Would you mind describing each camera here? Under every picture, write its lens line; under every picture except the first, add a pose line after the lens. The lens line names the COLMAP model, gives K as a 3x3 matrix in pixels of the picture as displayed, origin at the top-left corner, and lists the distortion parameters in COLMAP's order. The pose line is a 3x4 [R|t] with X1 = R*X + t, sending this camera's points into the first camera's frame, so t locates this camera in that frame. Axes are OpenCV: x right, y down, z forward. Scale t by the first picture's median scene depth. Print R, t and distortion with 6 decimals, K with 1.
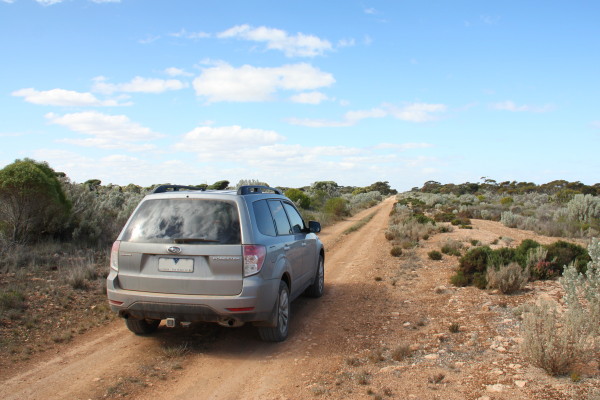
lens RADIAL K [[521.4, 0, 300.0], [0, 521.4, 200.0], [0, 0, 1]] dist [-0.005825, -0.000109]
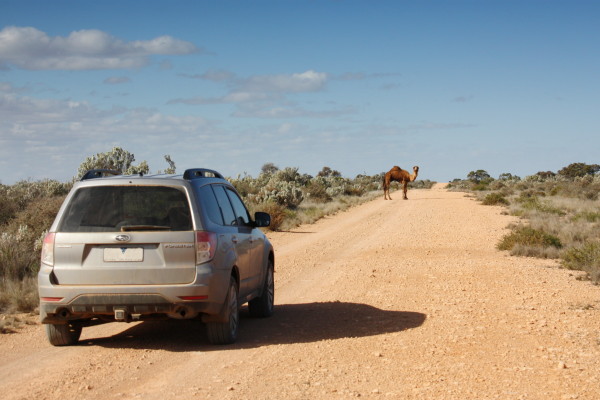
lens RADIAL K [[1429.9, 0, 300.0], [0, 1429.9, 200.0], [0, 0, 1]] dist [0.453130, -0.011364]
pose [[0.996793, -0.018937, 0.077750, -0.117625], [0.018466, 0.999807, 0.006779, 0.012833], [-0.077864, -0.005321, 0.996950, -1.629673]]
